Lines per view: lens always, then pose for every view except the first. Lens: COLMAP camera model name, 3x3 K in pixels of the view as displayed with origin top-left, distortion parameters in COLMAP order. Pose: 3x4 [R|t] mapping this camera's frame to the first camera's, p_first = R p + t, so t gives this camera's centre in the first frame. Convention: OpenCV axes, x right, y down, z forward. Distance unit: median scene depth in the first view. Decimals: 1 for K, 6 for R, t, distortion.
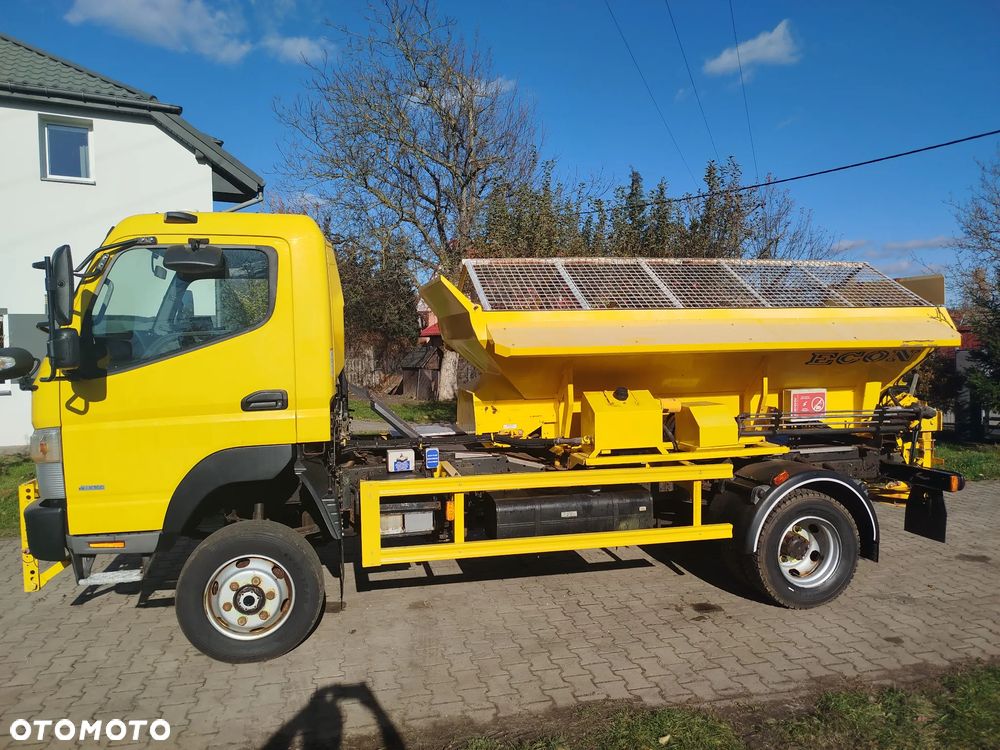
lens RADIAL K [[706.7, 0, 500.0], [0, 706.7, 375.0], [0, 0, 1]] dist [0.007481, 0.004997]
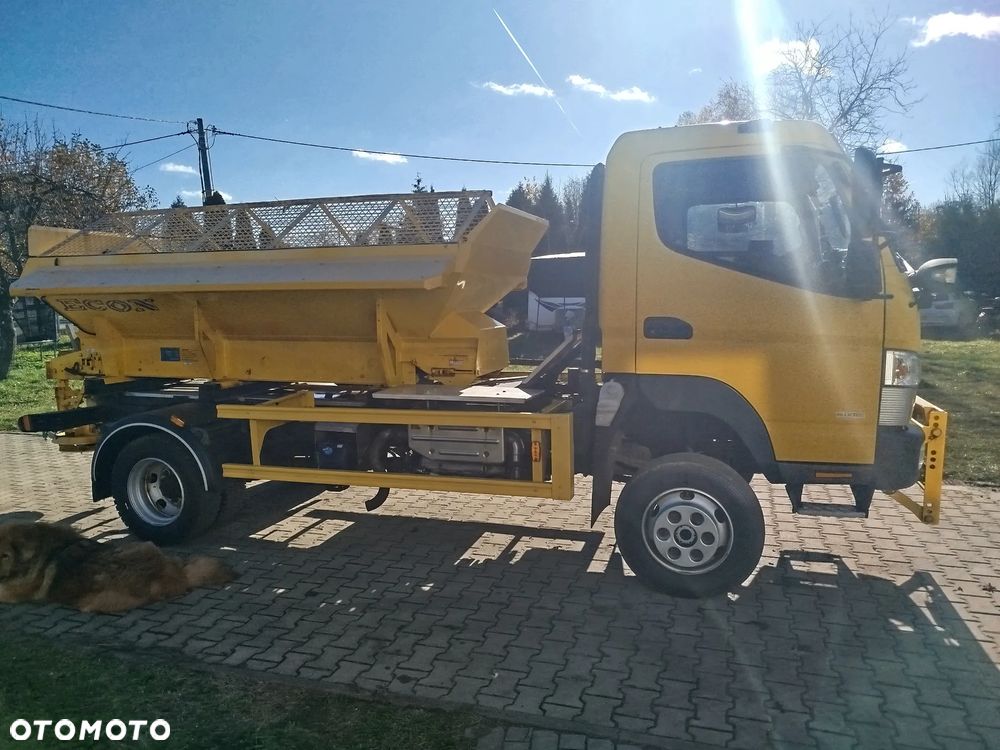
lens RADIAL K [[706.7, 0, 500.0], [0, 706.7, 375.0], [0, 0, 1]] dist [0.007481, 0.004997]
pose [[-0.866330, -0.033530, 0.498345, -0.507905], [0.042769, 0.989100, 0.140900, -0.049093], [-0.497638, 0.143380, -0.855453, 1.719507]]
